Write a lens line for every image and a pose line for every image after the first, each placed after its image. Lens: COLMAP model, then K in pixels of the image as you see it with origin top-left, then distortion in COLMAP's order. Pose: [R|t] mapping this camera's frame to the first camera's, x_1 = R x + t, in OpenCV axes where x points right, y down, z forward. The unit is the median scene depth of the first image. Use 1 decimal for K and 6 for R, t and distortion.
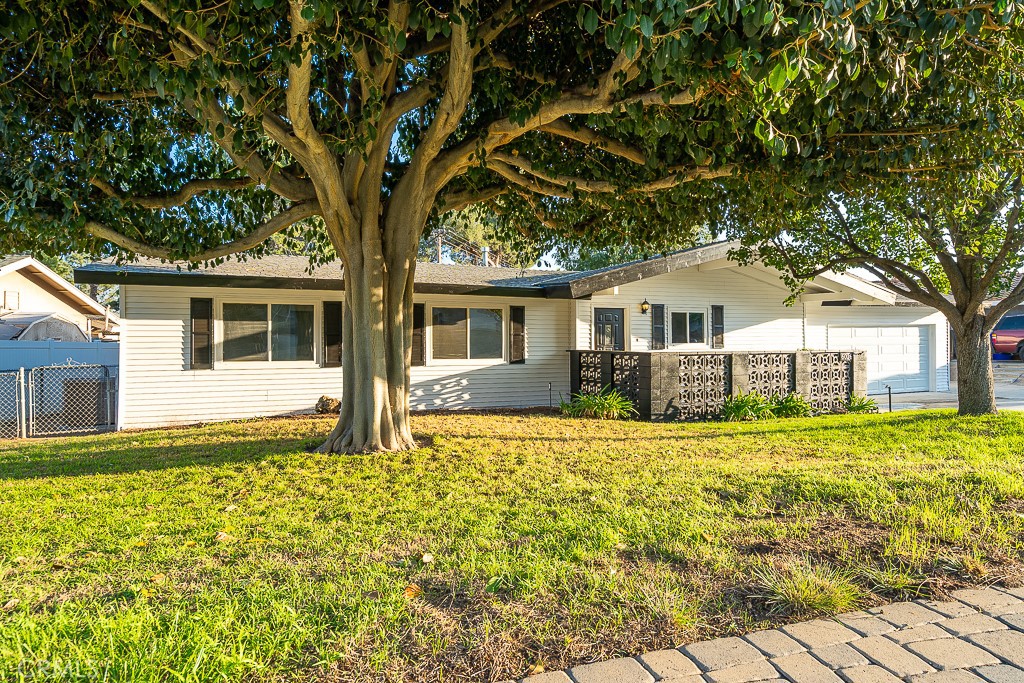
lens RADIAL K [[585.3, 0, 505.6], [0, 585.3, 342.4], [0, 0, 1]] dist [-0.007168, -0.000825]
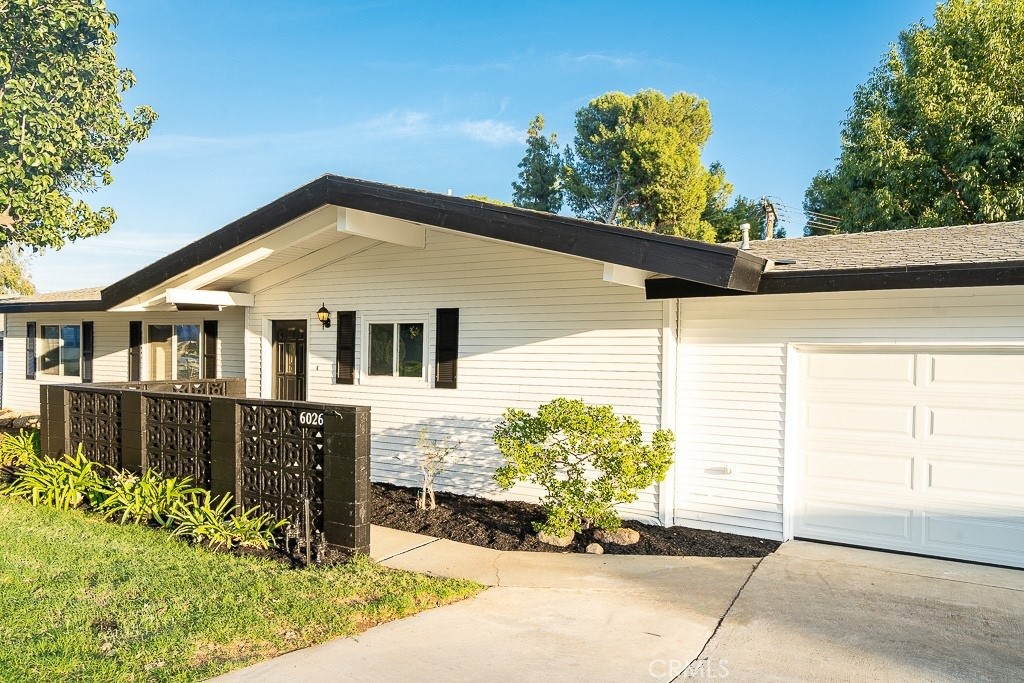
lens RADIAL K [[685.9, 0, 496.9], [0, 685.9, 382.5], [0, 0, 1]] dist [-0.004465, 0.005276]
pose [[0.610619, 0.053105, -0.790142, 1.049627], [-0.020864, 0.998482, 0.050984, -0.033195], [0.791650, -0.014646, 0.610800, 0.762422]]
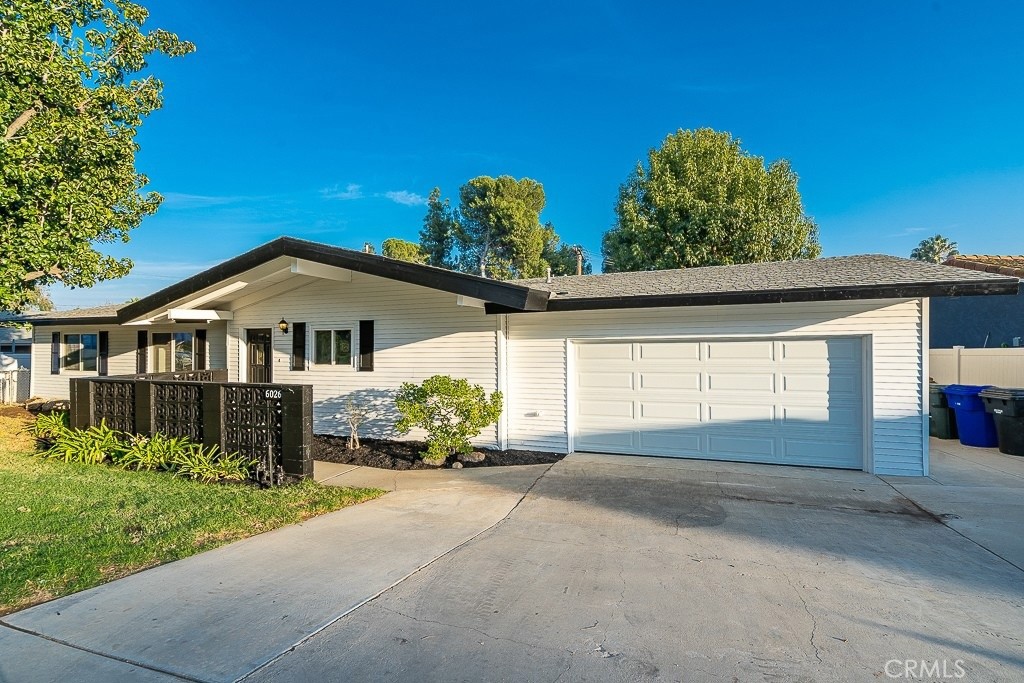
lens RADIAL K [[461.2, 0, 501.6], [0, 461.2, 342.0], [0, 0, 1]] dist [-0.009496, 0.001837]
pose [[0.747929, 0.001631, -0.663777, 1.120636], [0.001025, 0.999993, 0.003612, -0.039971], [0.663778, -0.003382, 0.747922, 0.739331]]
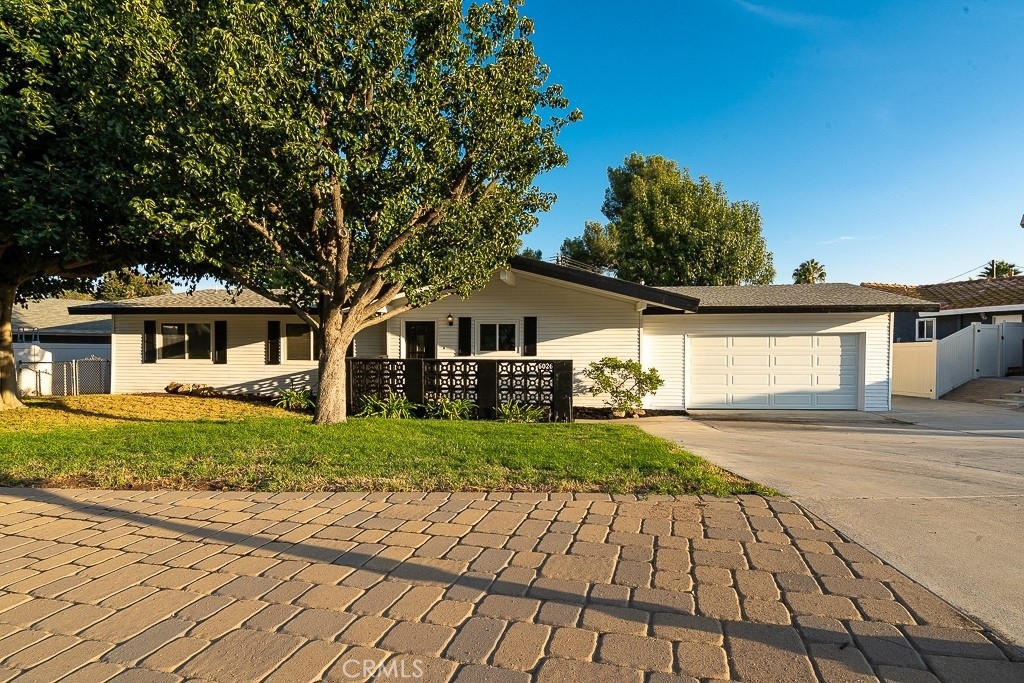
lens RADIAL K [[488.1, 0, 532.9], [0, 488.1, 360.7], [0, 0, 1]] dist [-0.016319, 0.000569]
pose [[0.894135, 0.020895, -0.447310, 0.912298], [-0.008583, 0.999527, 0.029534, -0.010297], [0.447716, -0.022568, 0.893891, 0.218684]]
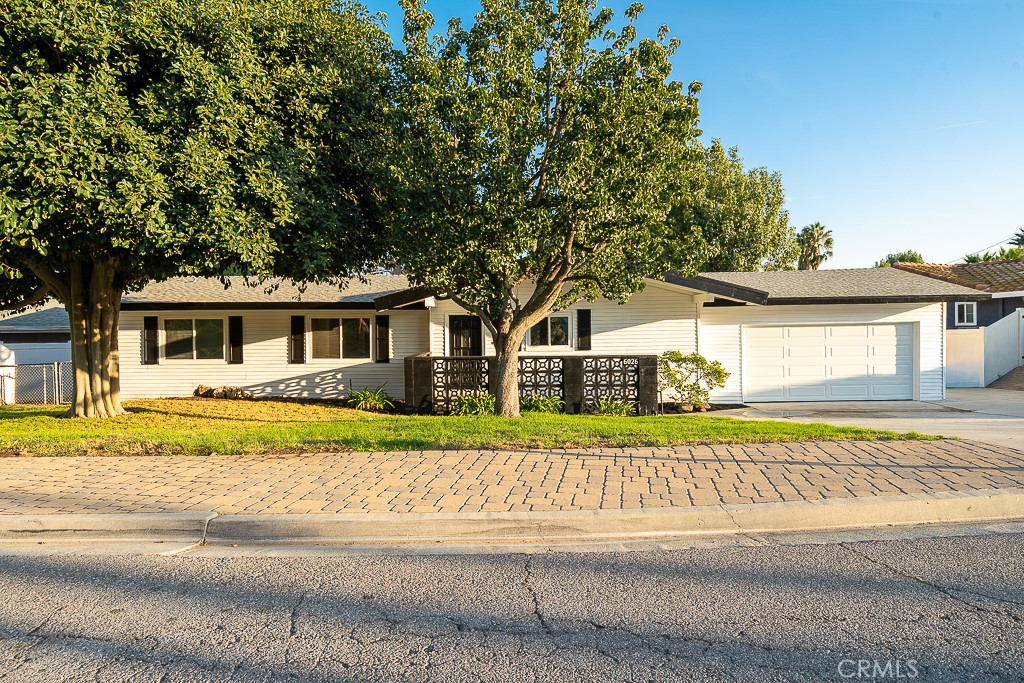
lens RADIAL K [[630.5, 0, 509.2], [0, 630.5, 337.1], [0, 0, 1]] dist [-0.008213, -0.004326]
pose [[0.925320, 0.001102, -0.379185, 0.782354], [0.003374, 0.999932, 0.011139, -0.031086], [0.379172, -0.011586, 0.925254, -0.106252]]
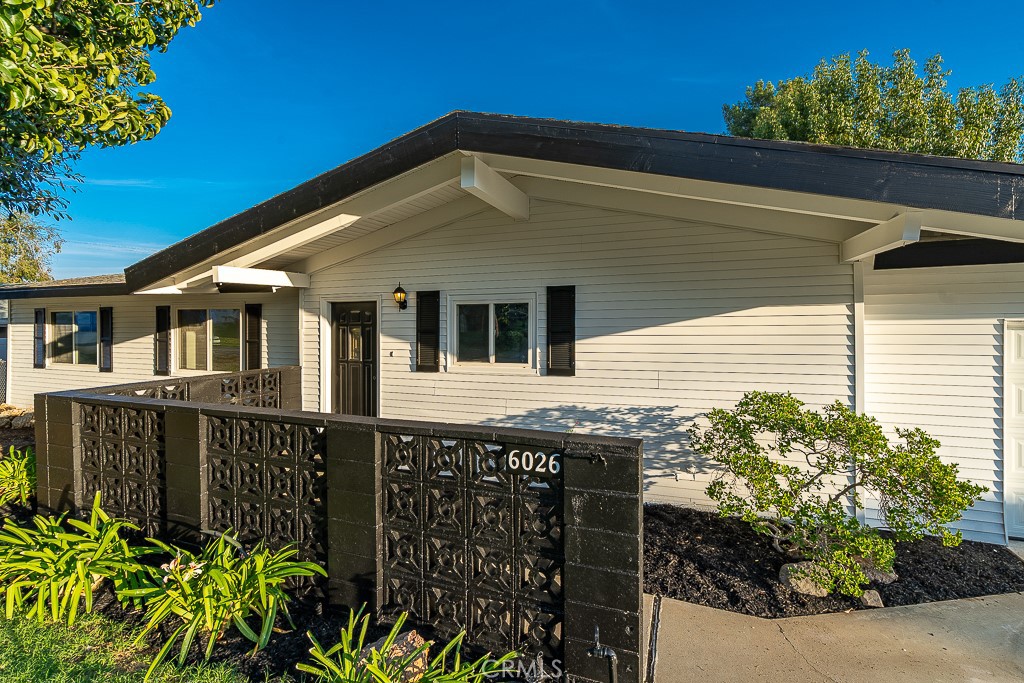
lens RADIAL K [[468.0, 0, 501.3], [0, 468.0, 331.1], [0, 0, 1]] dist [-0.005580, 0.001720]
pose [[0.734495, 0.015709, -0.678432, 0.692344], [-0.002657, 0.999791, 0.020273, -0.039774], [0.678609, -0.013087, 0.734383, 0.802606]]
